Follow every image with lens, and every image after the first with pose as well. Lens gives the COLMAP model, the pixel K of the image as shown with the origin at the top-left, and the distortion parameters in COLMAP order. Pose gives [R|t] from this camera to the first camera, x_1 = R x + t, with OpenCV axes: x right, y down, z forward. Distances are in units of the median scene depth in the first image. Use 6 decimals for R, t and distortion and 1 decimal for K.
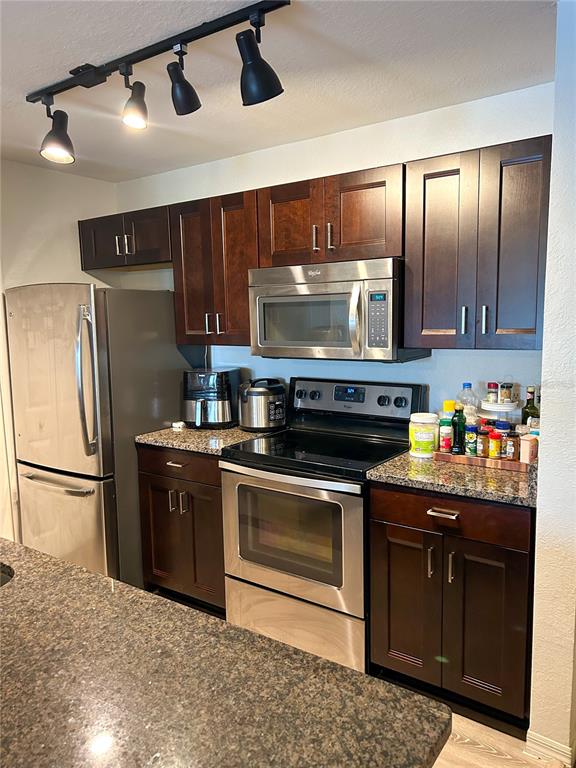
lens RADIAL K [[580.5, 0, 290.2], [0, 580.5, 389.2], [0, 0, 1]] dist [0.037339, -0.030992]
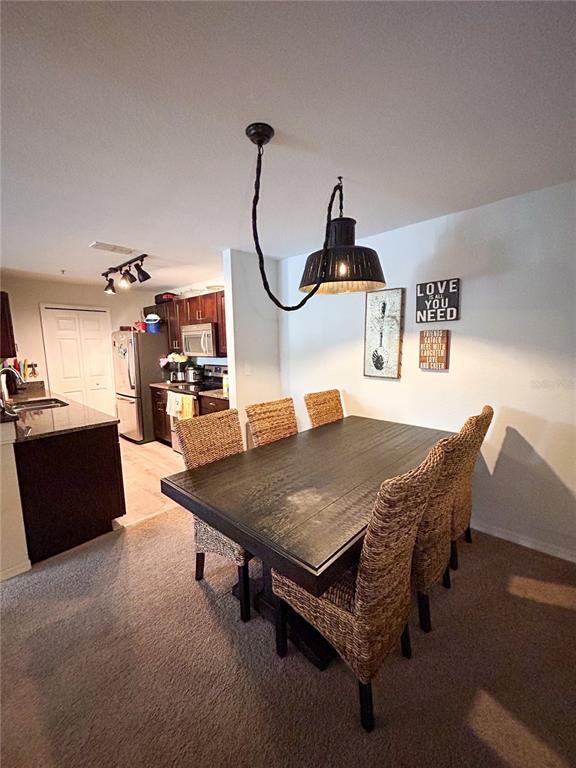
lens RADIAL K [[311.0, 0, 287.8], [0, 311.0, 381.9], [0, 0, 1]] dist [0.003008, 0.000775]
pose [[0.991330, 0.021301, -0.129655, 0.760573], [-0.021676, 0.999764, -0.001481, 0.072584], [0.129593, 0.004278, 0.991558, -0.541289]]
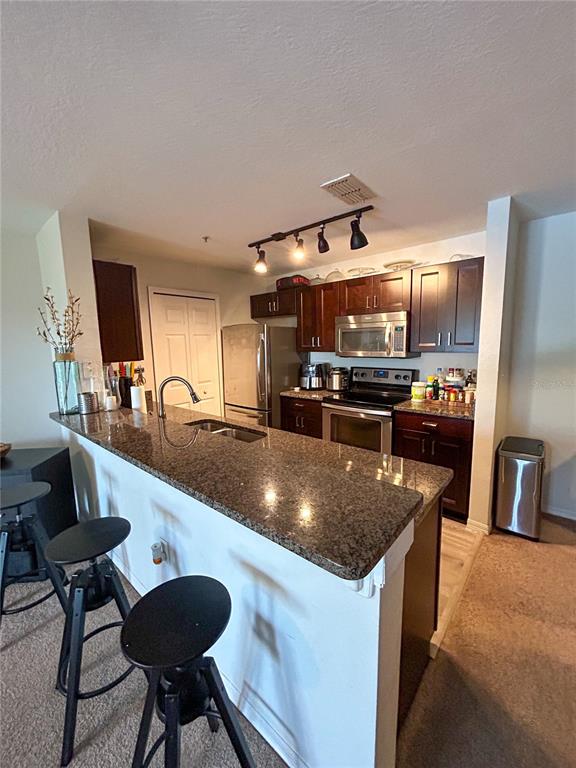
lens RADIAL K [[311.0, 0, 292.3], [0, 311.0, 381.3], [0, 0, 1]] dist [0.003008, 0.000775]
pose [[0.995726, 0.013848, -0.091312, -0.140677], [-0.014043, 0.999900, -0.001491, 0.048557], [0.091282, 0.002767, 0.995821, -0.220699]]
